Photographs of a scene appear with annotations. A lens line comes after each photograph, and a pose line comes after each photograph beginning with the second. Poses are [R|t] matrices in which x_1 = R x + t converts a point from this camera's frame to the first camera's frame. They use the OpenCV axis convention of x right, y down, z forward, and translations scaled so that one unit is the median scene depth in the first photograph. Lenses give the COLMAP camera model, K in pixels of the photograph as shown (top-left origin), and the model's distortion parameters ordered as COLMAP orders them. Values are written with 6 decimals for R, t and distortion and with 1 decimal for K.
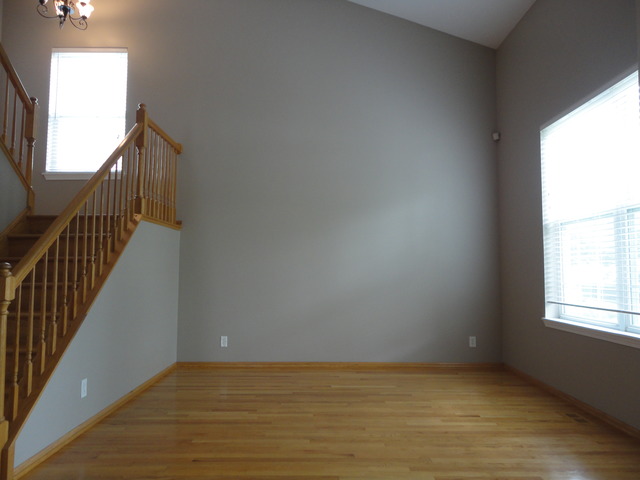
lens RADIAL K [[465.2, 0, 316.3], [0, 465.2, 238.9], [0, 0, 1]] dist [-0.008248, 0.004517]
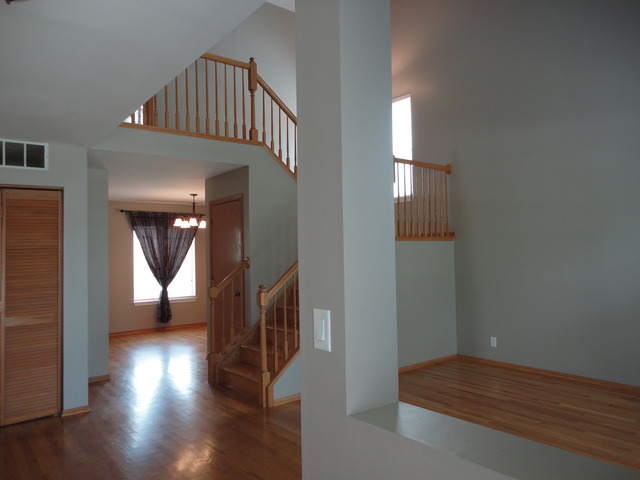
lens RADIAL K [[465.2, 0, 316.3], [0, 465.2, 238.9], [0, 0, 1]] dist [-0.008248, 0.004517]
pose [[0.617924, -0.038368, -0.785301, 0.406146], [0.073800, 0.997229, 0.009348, -0.058925], [0.782766, -0.063731, 0.619044, 0.023519]]
